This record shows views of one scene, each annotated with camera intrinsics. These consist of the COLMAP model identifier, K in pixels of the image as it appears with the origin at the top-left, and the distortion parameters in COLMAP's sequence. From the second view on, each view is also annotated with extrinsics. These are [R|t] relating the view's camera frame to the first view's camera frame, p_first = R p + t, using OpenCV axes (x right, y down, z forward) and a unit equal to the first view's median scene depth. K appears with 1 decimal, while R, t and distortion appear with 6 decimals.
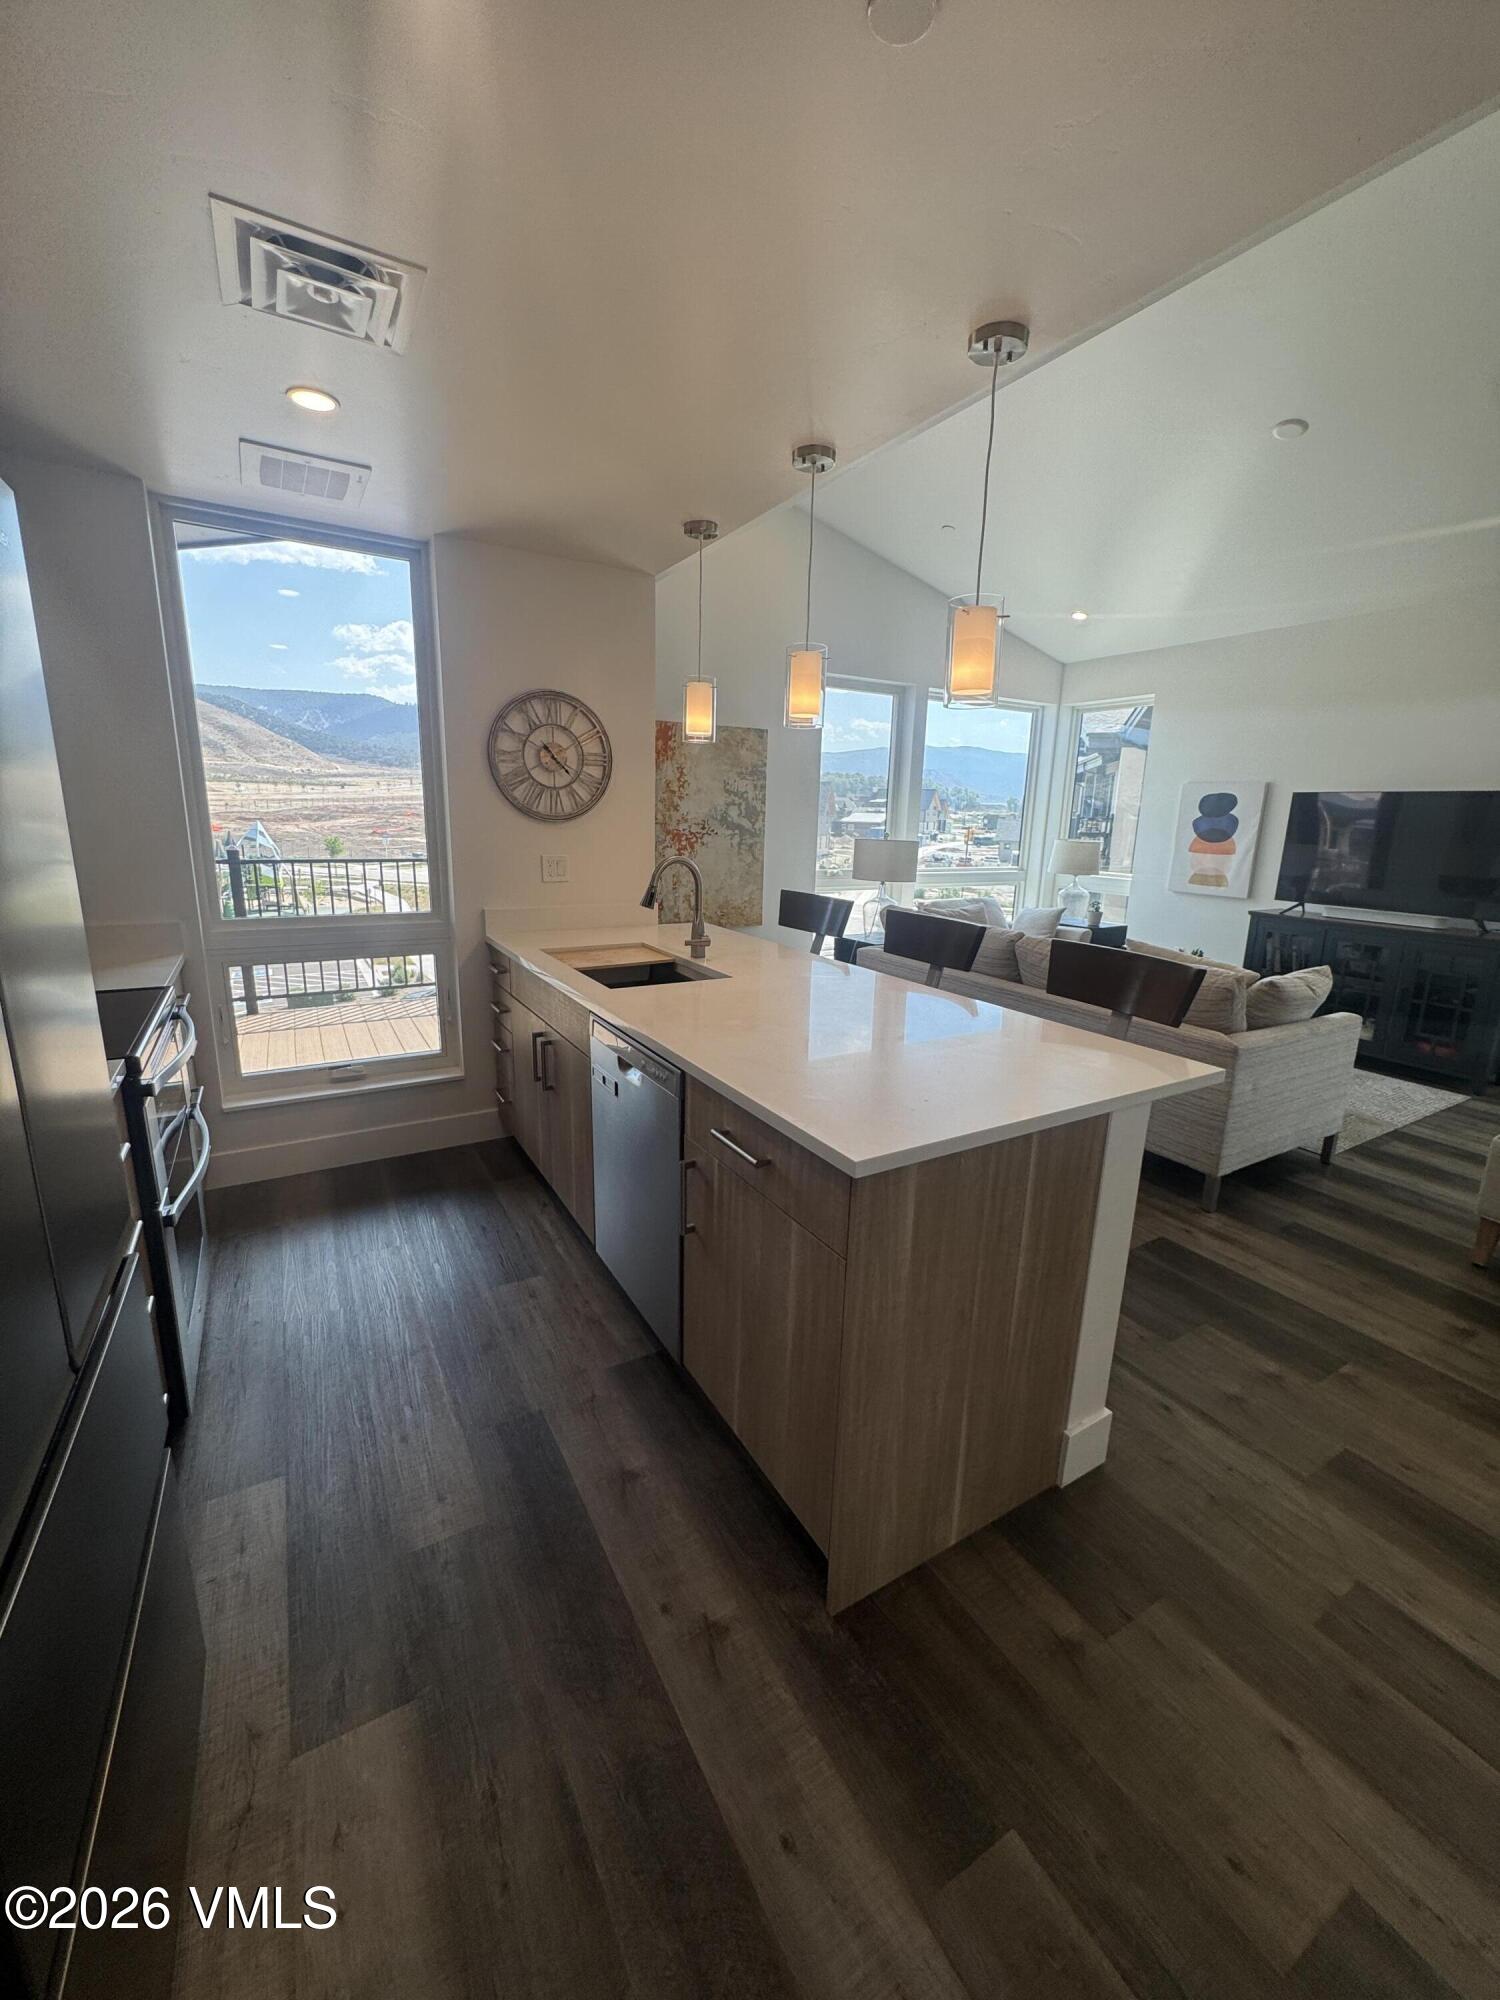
lens RADIAL K [[798.5, 0, 753.2], [0, 798.5, 996.9], [0, 0, 1]] dist [-0.003152, 0.000542]
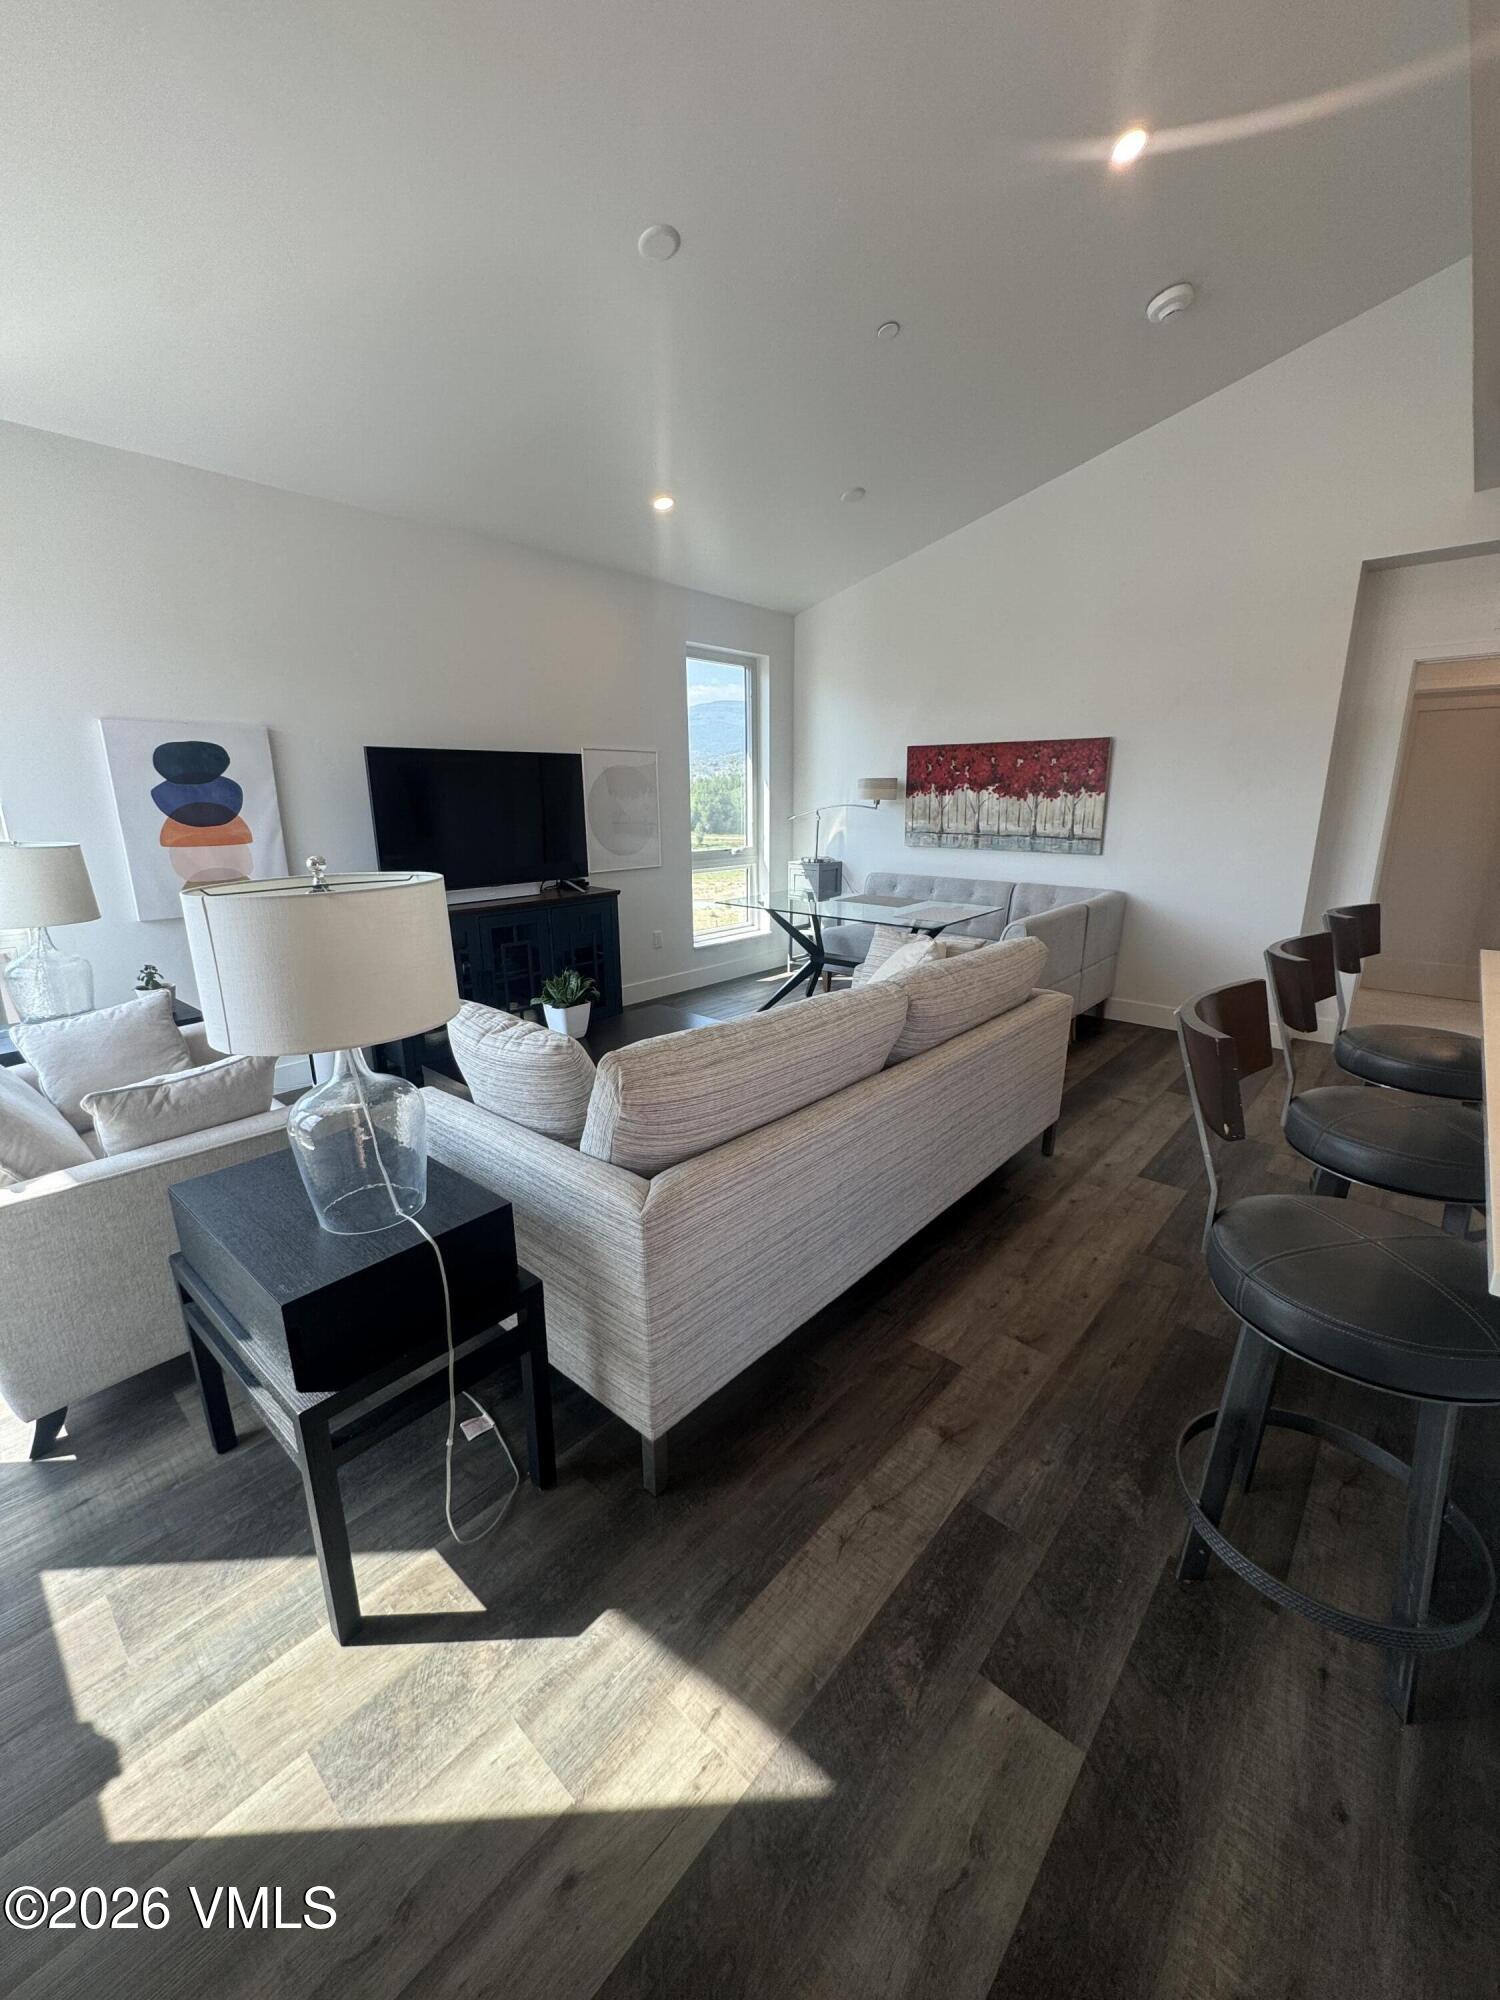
lens RADIAL K [[798.5, 0, 747.1], [0, 798.5, 1010.2], [0, 0, 1]] dist [-0.003152, 0.000542]
pose [[-0.306107, -0.271855, 0.912356, -0.214397], [0.213852, 0.914231, 0.344164, -0.329905], [-0.927667, 0.300460, -0.221716, 1.412280]]
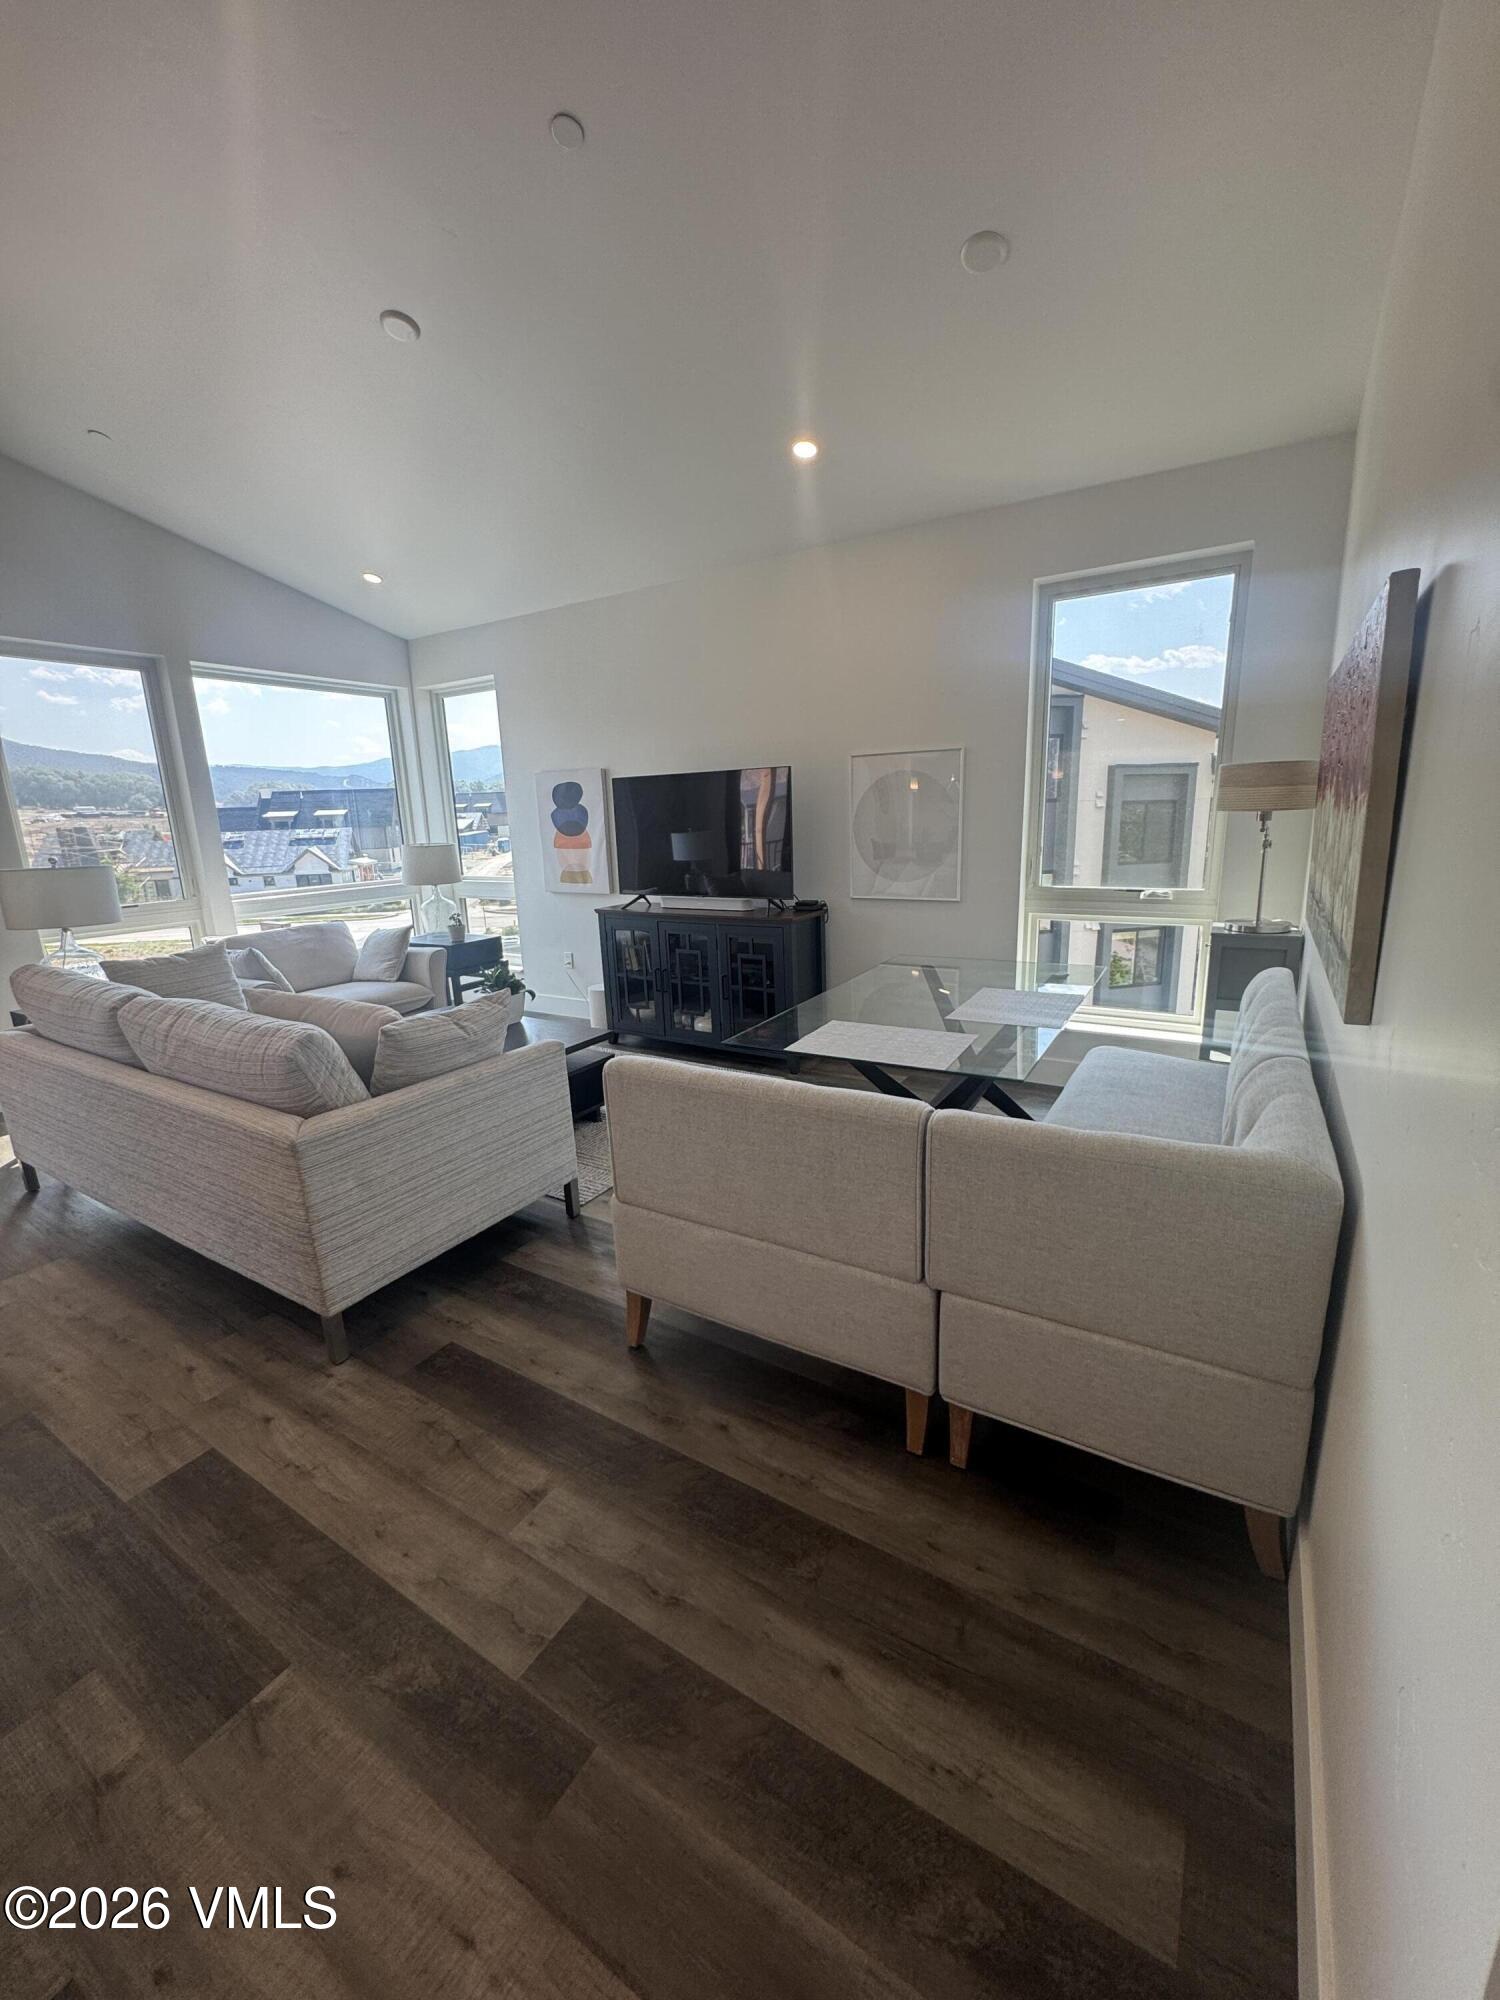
lens RADIAL K [[798.5, 0, 747.6], [0, 798.5, 996.6], [0, 0, 1]] dist [-0.003152, 0.000542]
pose [[0.885186, -0.157374, 0.437812, 0.572598], [0.158054, 0.986805, 0.035153, -0.020459], [-0.437567, 0.038081, 0.898379, 0.162786]]
